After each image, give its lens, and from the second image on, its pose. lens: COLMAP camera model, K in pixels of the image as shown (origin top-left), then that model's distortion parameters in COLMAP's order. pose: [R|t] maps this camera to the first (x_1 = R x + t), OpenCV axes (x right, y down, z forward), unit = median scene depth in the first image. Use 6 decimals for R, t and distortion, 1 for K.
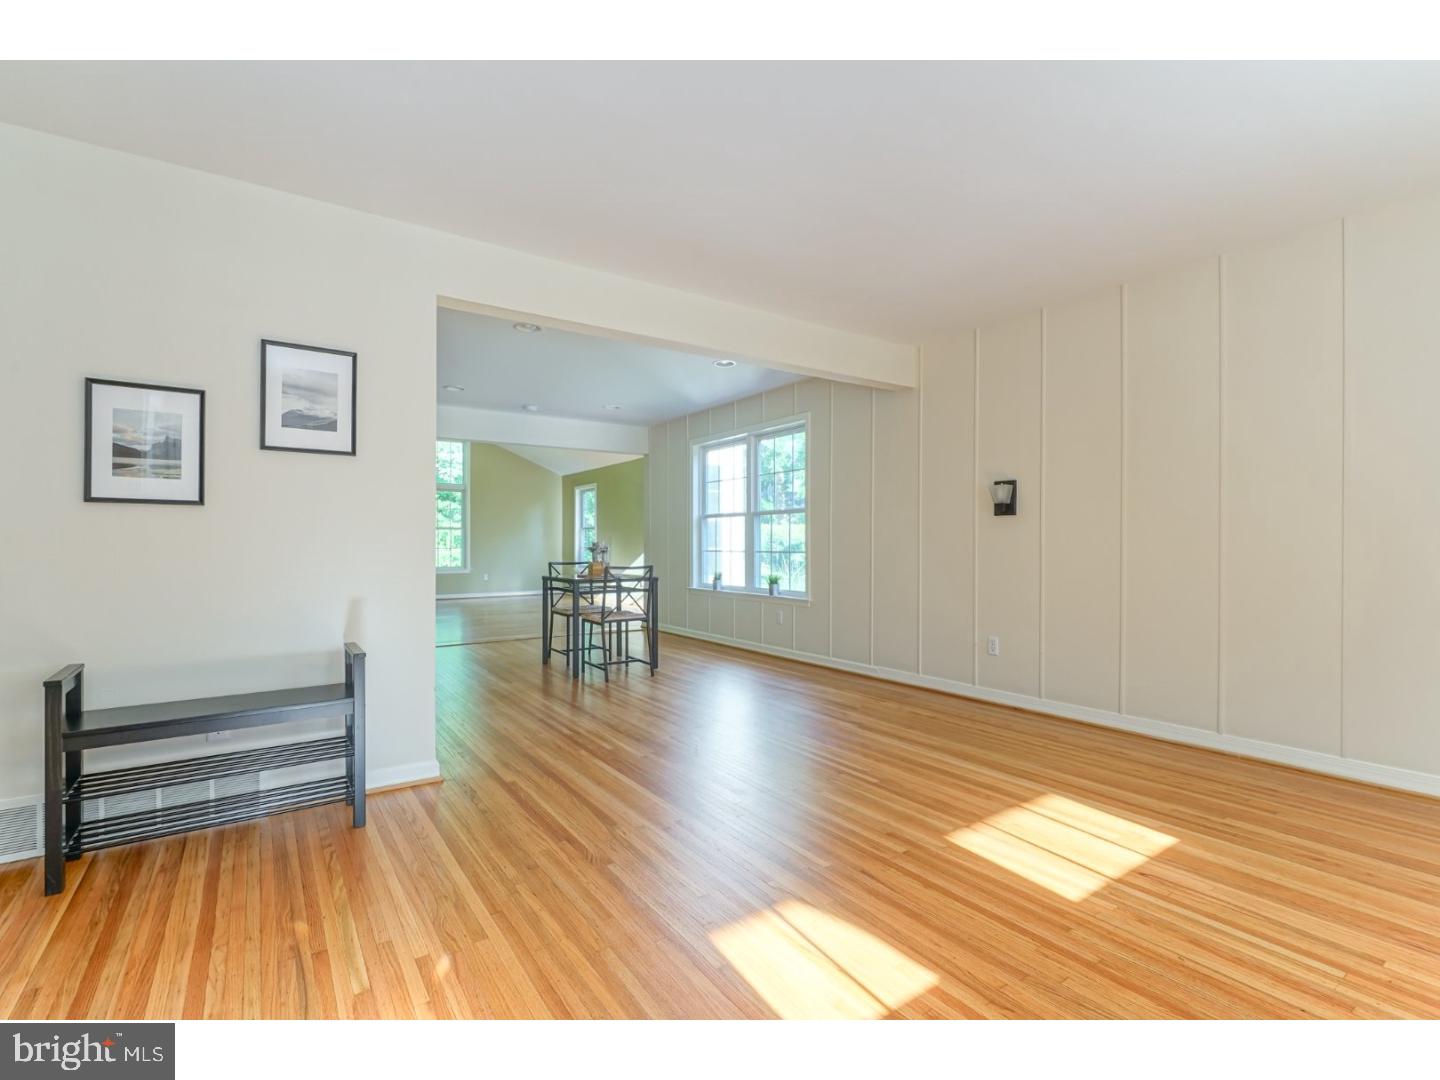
lens RADIAL K [[663.2, 0, 734.7], [0, 663.2, 543.2], [0, 0, 1]] dist [-0.002641, 0.001812]
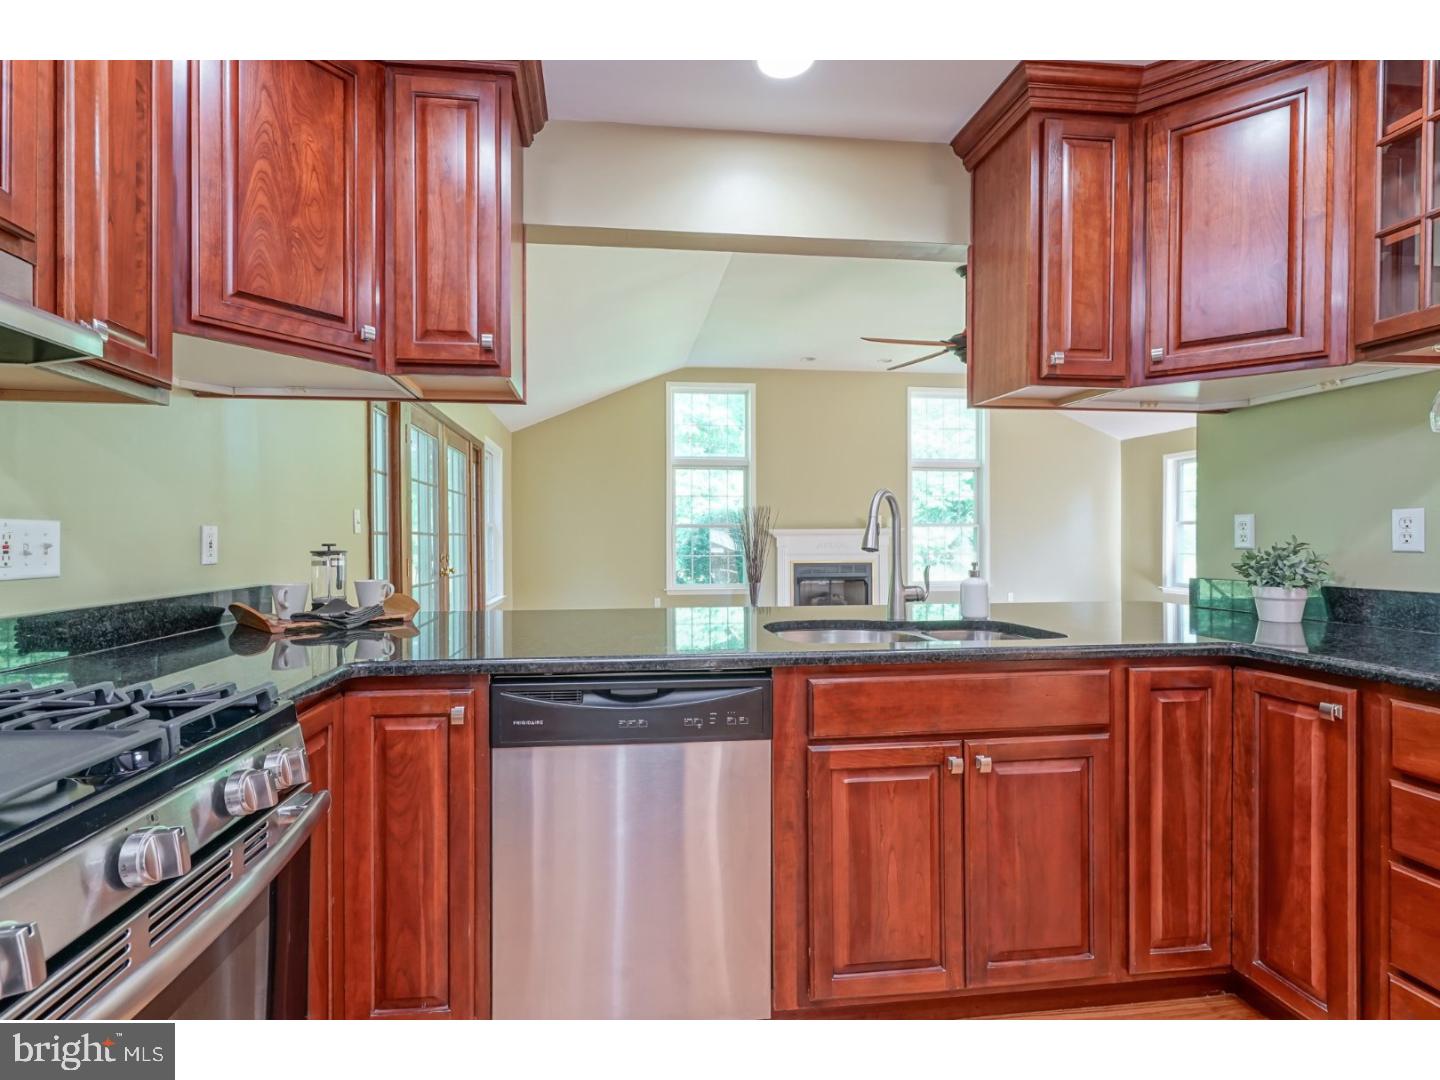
lens RADIAL K [[663.2, 0, 683.1], [0, 663.2, 543.1], [0, 0, 1]] dist [-0.002641, 0.001812]
pose [[0.872977, 0.002322, -0.487756, -0.638055], [0.001755, 0.999967, 0.007902, -0.018382], [0.487758, -0.007755, 0.872944, 0.482744]]
